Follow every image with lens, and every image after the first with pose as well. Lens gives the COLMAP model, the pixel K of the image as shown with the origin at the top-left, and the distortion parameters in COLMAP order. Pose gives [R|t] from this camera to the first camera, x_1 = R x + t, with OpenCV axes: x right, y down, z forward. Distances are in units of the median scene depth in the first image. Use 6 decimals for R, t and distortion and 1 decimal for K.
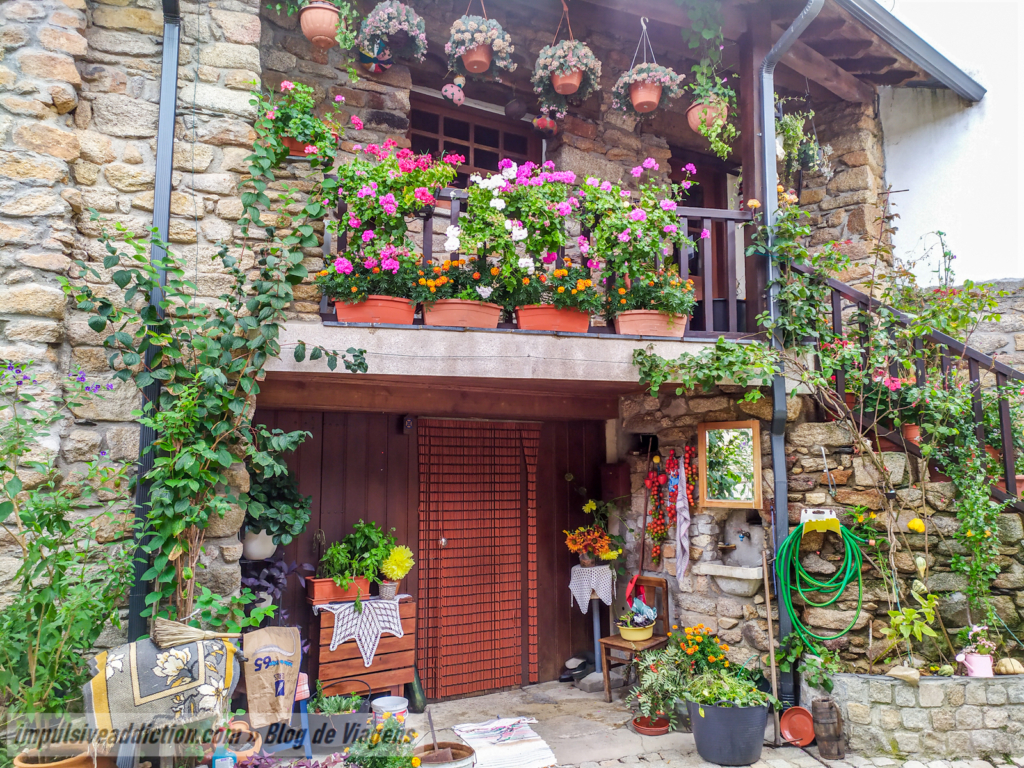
lens RADIAL K [[763.9, 0, 512.6], [0, 763.9, 388.0], [0, 0, 1]] dist [0.054072, -0.026643]
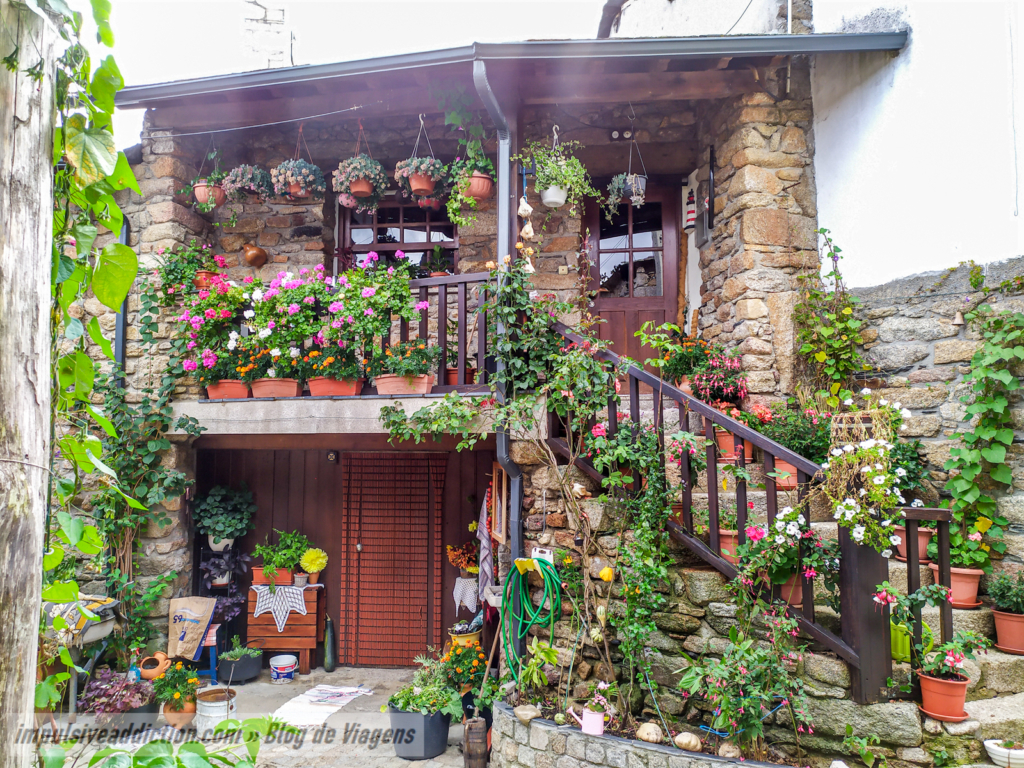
lens RADIAL K [[763.9, 0, 542.8], [0, 763.9, 383.5], [0, 0, 1]] dist [0.054072, -0.026643]
pose [[0.797822, -0.038615, -0.601655, 1.068772], [0.065811, 0.997561, 0.023243, -0.097068], [0.599290, -0.058139, 0.798418, 0.176805]]
